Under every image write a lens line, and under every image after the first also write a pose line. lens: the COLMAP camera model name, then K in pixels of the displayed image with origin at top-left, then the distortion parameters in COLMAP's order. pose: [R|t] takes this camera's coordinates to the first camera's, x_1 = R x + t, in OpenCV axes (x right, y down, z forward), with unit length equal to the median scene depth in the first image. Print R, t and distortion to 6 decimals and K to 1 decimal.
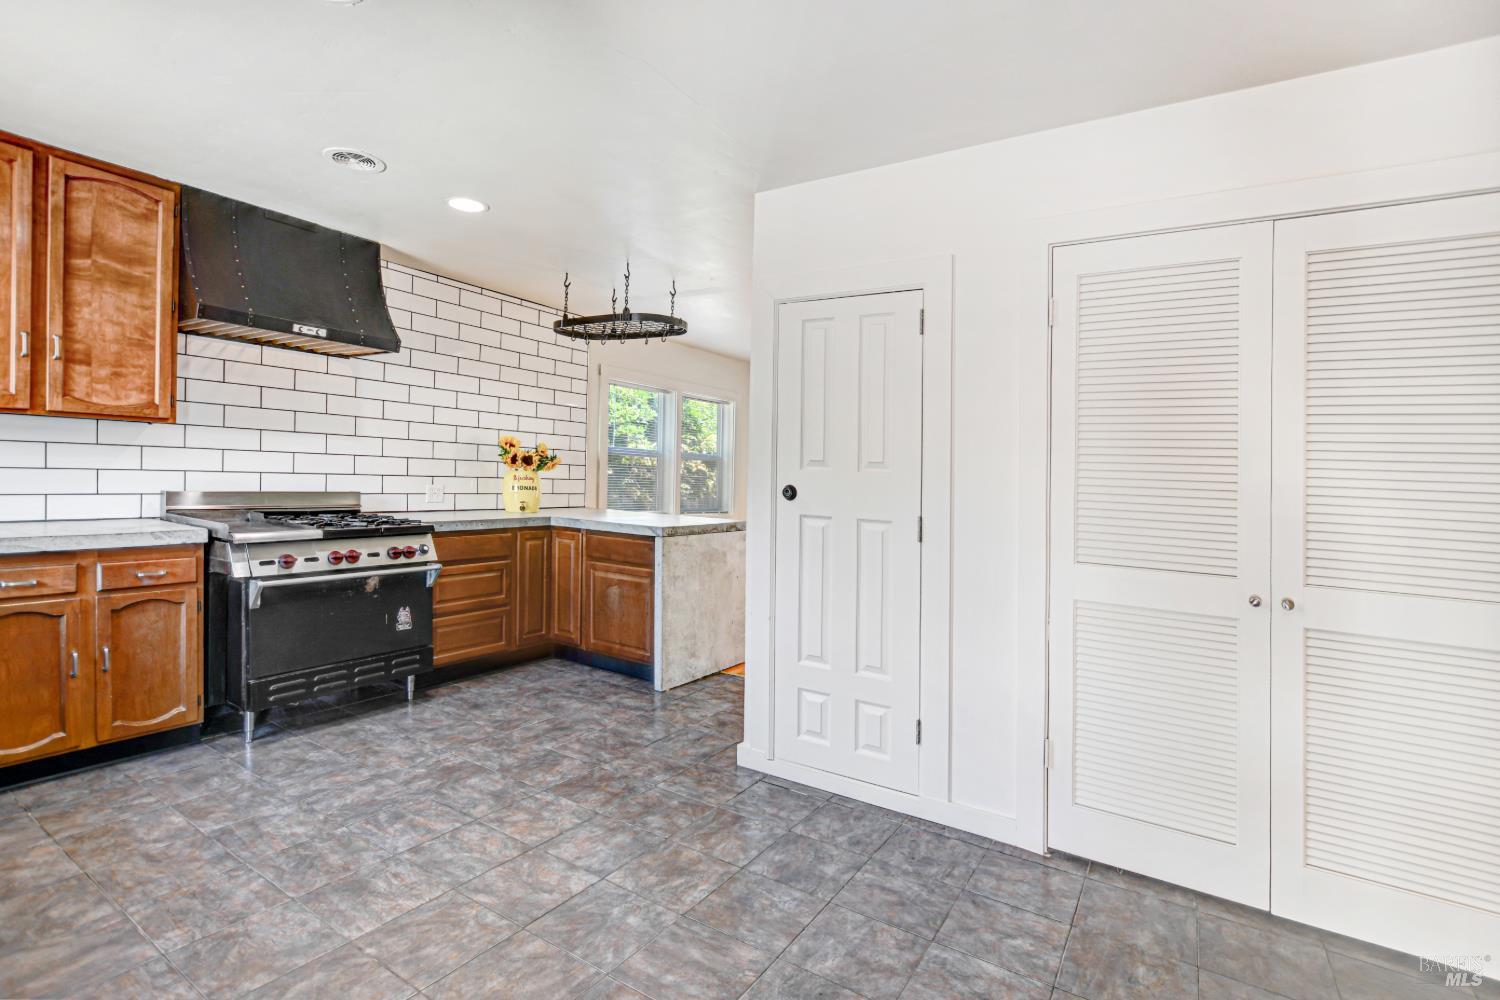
lens RADIAL K [[683.1, 0, 806.0], [0, 683.1, 490.9], [0, 0, 1]] dist [-0.027310, 0.003965]
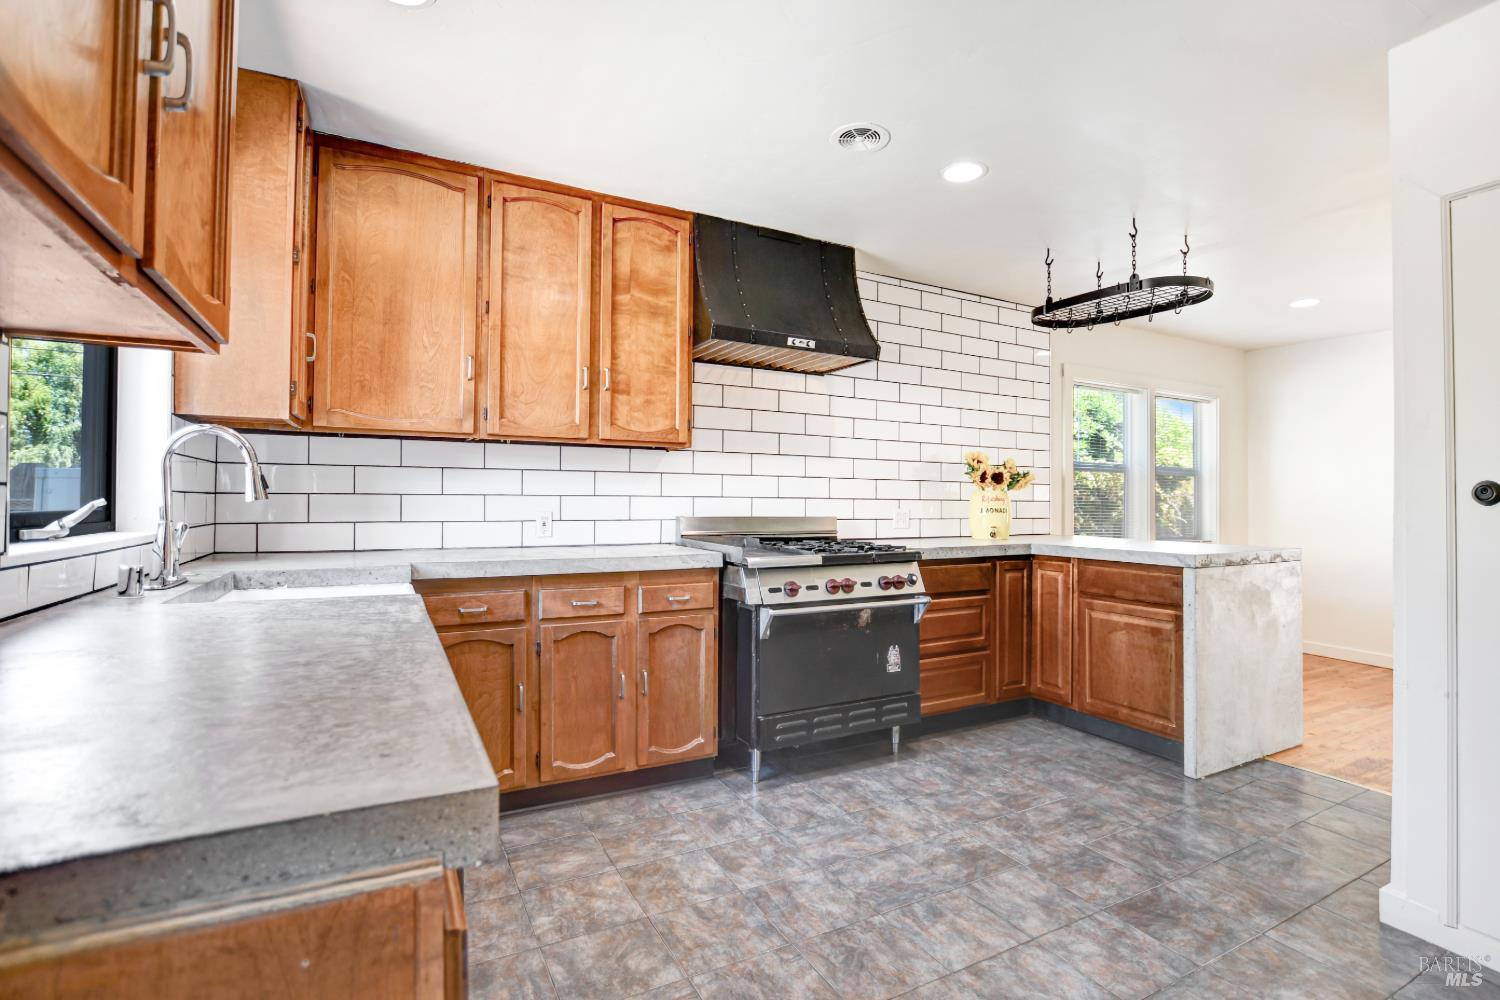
lens RADIAL K [[710.7, 0, 798.8], [0, 710.7, 489.9], [0, 0, 1]] dist [-0.024738, 0.006051]
pose [[0.874375, -0.042456, -0.483390, -0.293864], [0.015258, 0.998078, -0.060061, 0.028597], [0.485011, 0.045140, 0.873342, 0.153982]]
